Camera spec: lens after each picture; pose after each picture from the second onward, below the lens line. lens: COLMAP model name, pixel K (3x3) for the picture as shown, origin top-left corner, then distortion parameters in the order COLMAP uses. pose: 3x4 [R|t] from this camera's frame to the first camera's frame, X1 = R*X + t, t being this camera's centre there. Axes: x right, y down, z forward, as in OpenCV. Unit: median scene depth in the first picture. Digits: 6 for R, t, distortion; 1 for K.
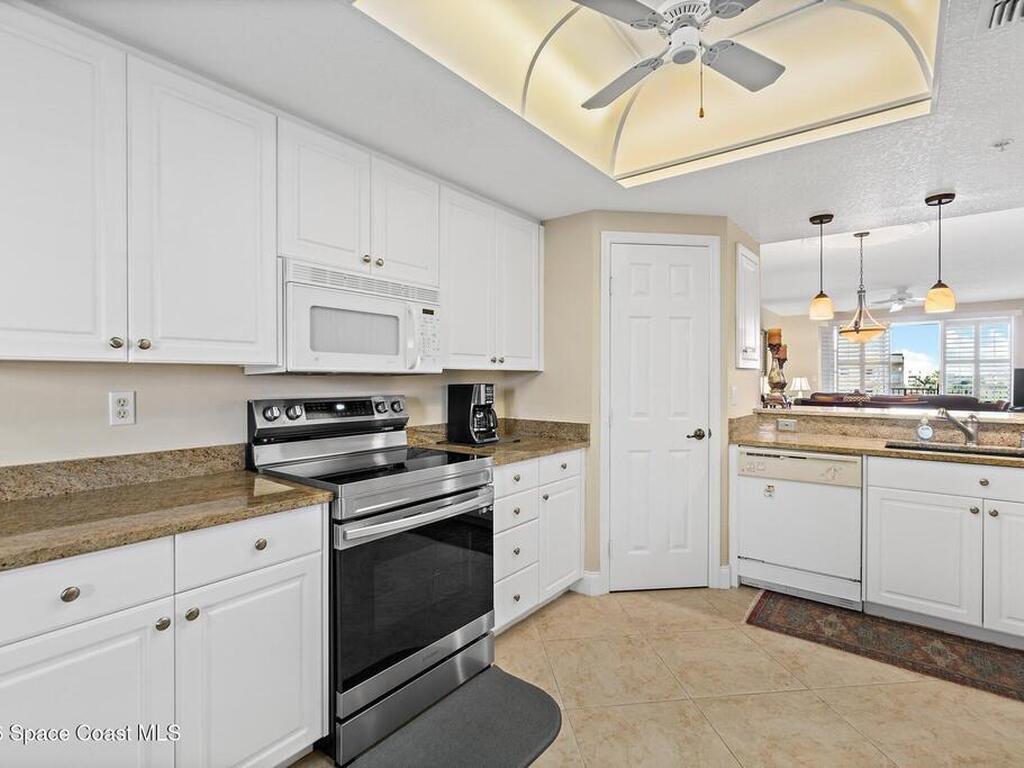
lens RADIAL K [[503.1, 0, 509.5], [0, 503.1, 380.4], [0, 0, 1]] dist [-0.003188, -0.001624]
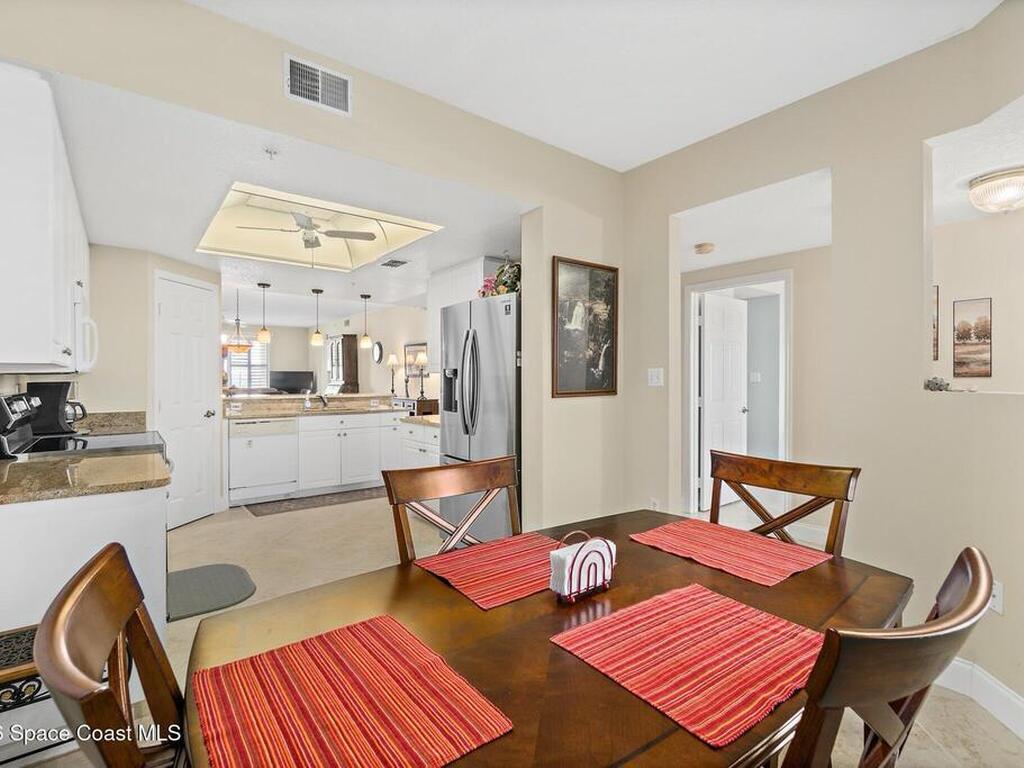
lens RADIAL K [[517.8, 0, 509.6], [0, 517.8, 380.5], [0, 0, 1]] dist [-0.001902, -0.000069]
pose [[0.231689, -0.004993, 0.972777, -0.961253], [0.002437, 0.999987, 0.004552, 0.001075], [-0.972787, 0.001316, 0.231698, -0.252204]]
